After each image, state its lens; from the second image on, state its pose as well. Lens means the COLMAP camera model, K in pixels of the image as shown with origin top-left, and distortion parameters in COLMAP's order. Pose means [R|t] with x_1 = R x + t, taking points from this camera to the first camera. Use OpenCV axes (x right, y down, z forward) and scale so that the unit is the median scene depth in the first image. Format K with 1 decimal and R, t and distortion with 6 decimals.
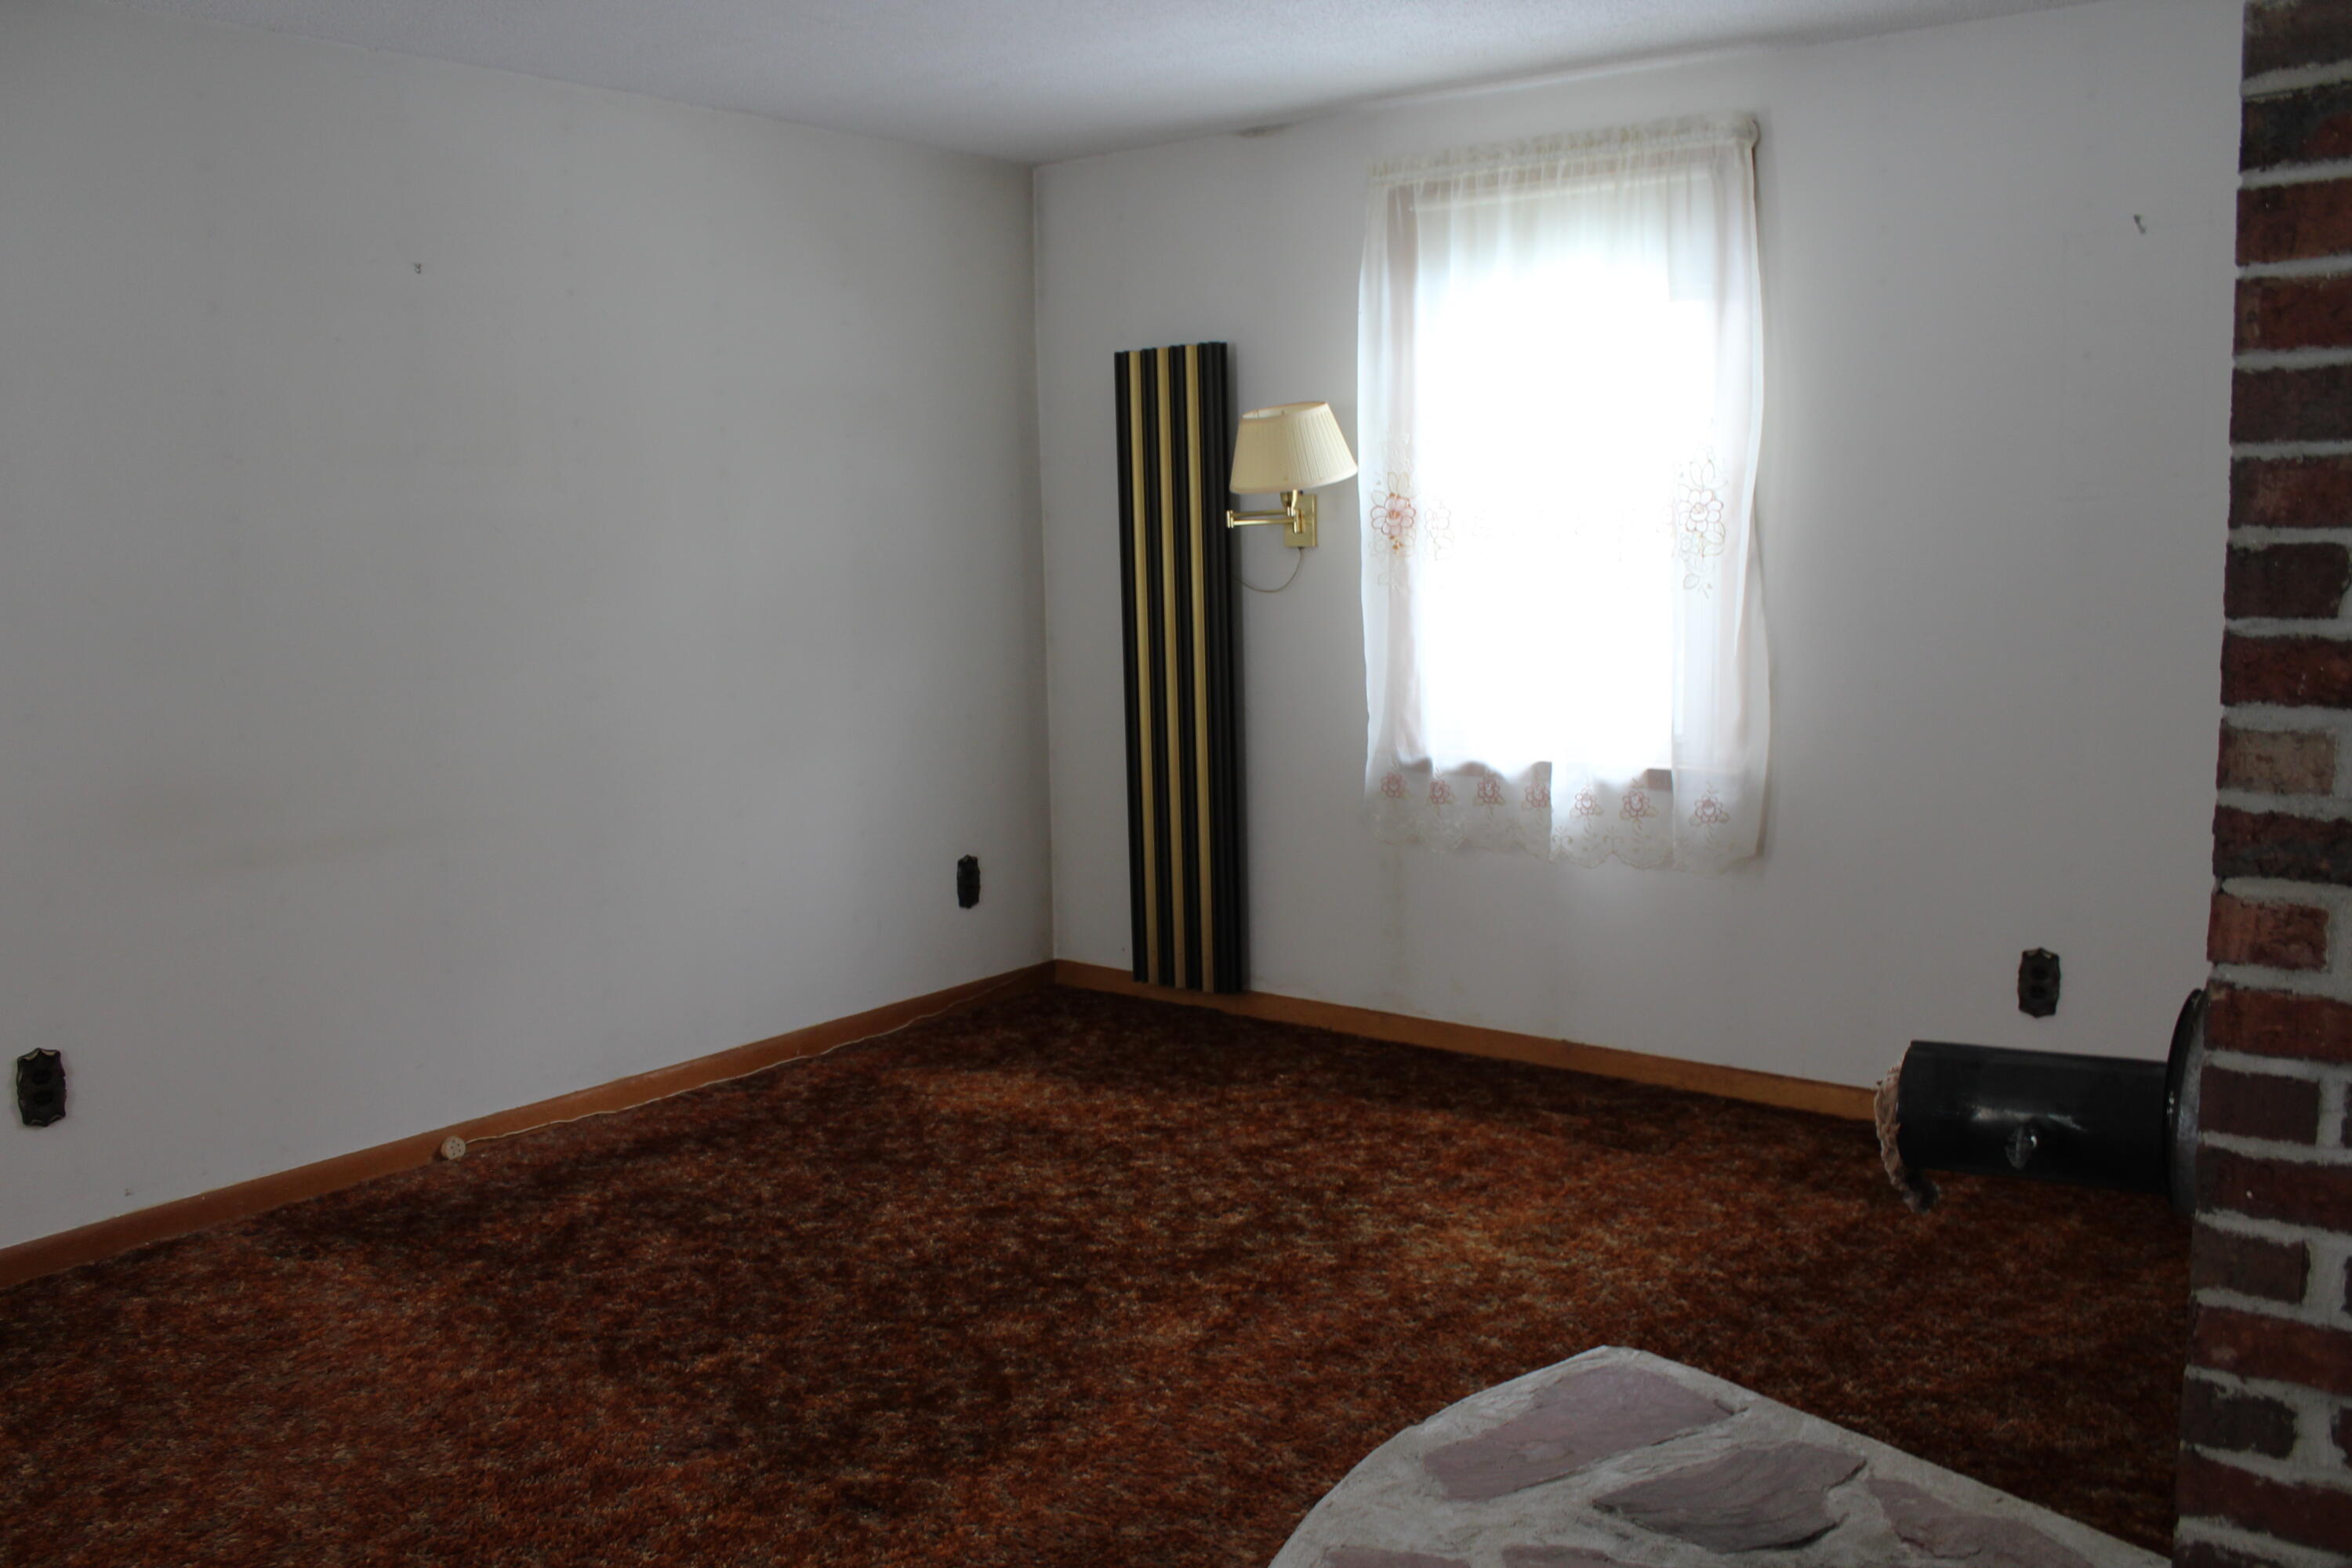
lens RADIAL K [[1956.3, 0, 1163.7], [0, 1956.3, 793.8], [0, 0, 1]] dist [-0.169626, 0.152365]
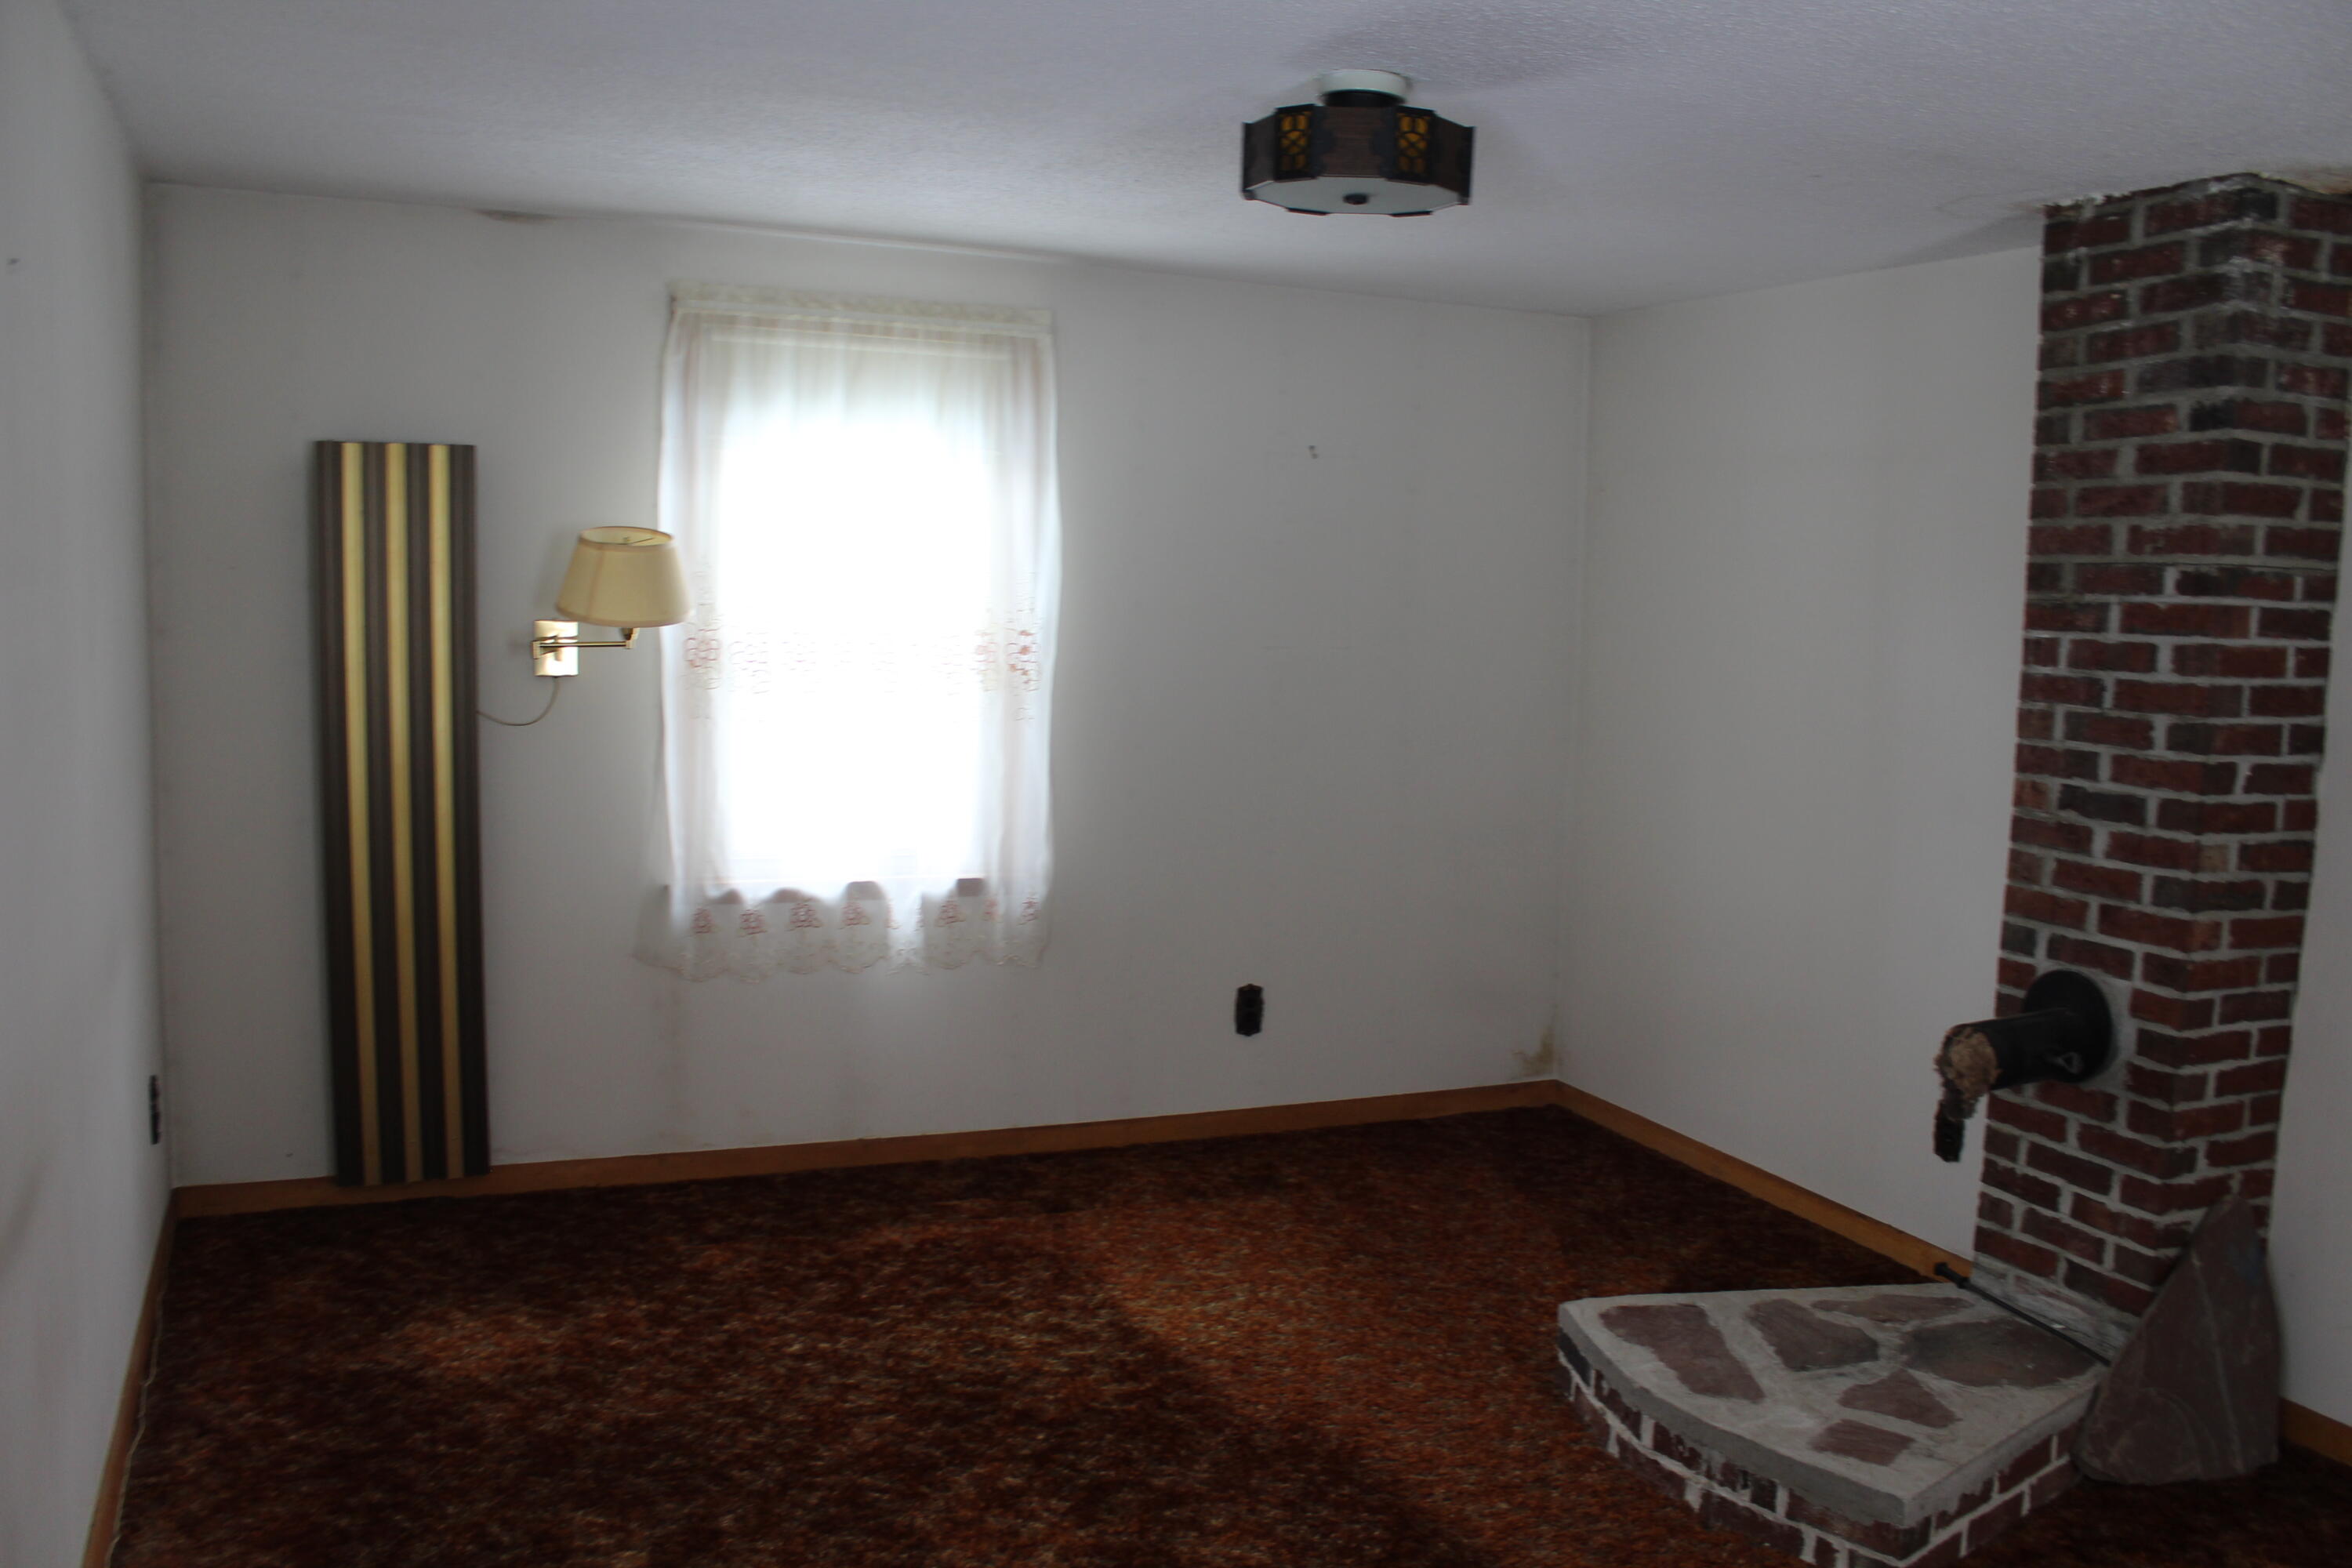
lens RADIAL K [[1956.3, 0, 1163.7], [0, 1956.3, 793.8], [0, 0, 1]] dist [-0.169626, 0.152365]
pose [[0.473185, -0.064213, 0.878620, -0.678784], [0.074470, 0.996686, 0.032736, -0.089977], [-0.877810, 0.049941, 0.476399, 0.356514]]
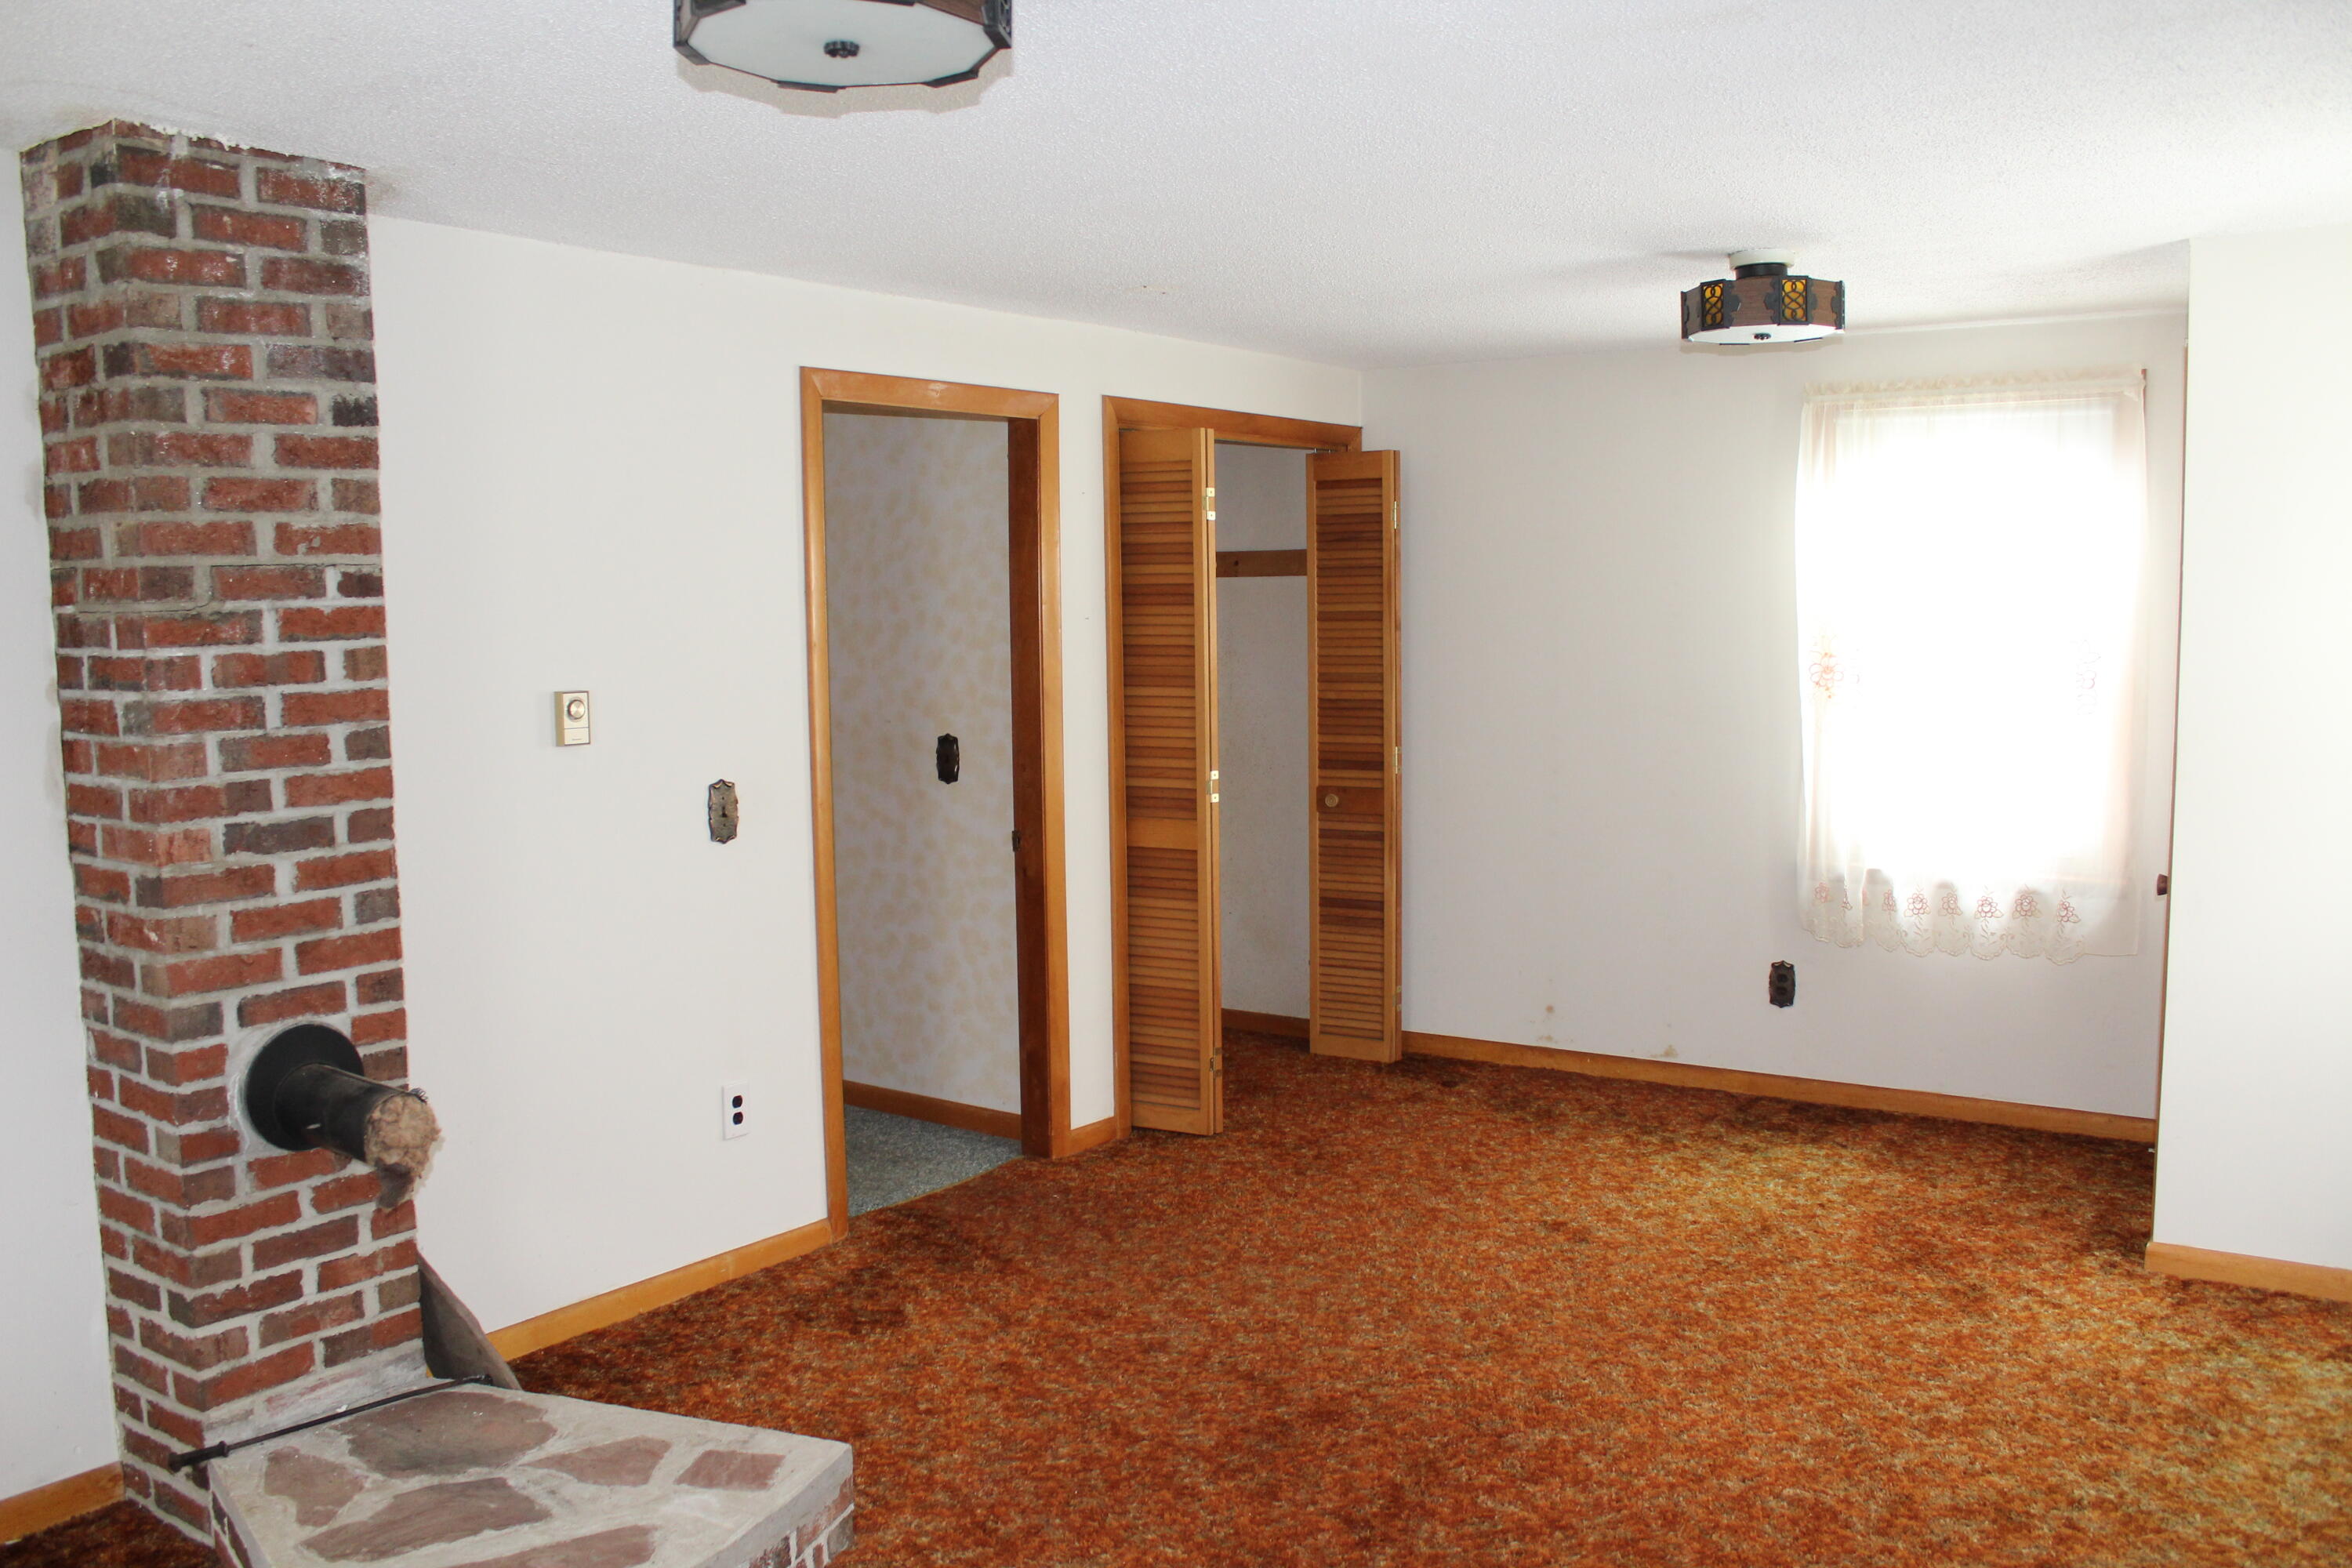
lens RADIAL K [[1956.3, 0, 1163.7], [0, 1956.3, 793.8], [0, 0, 1]] dist [-0.169626, 0.152365]
pose [[-0.998698, 0.037285, -0.034817, -0.086300], [0.028508, 0.973893, 0.225210, -0.198553], [0.042305, 0.223924, -0.973688, 1.109979]]
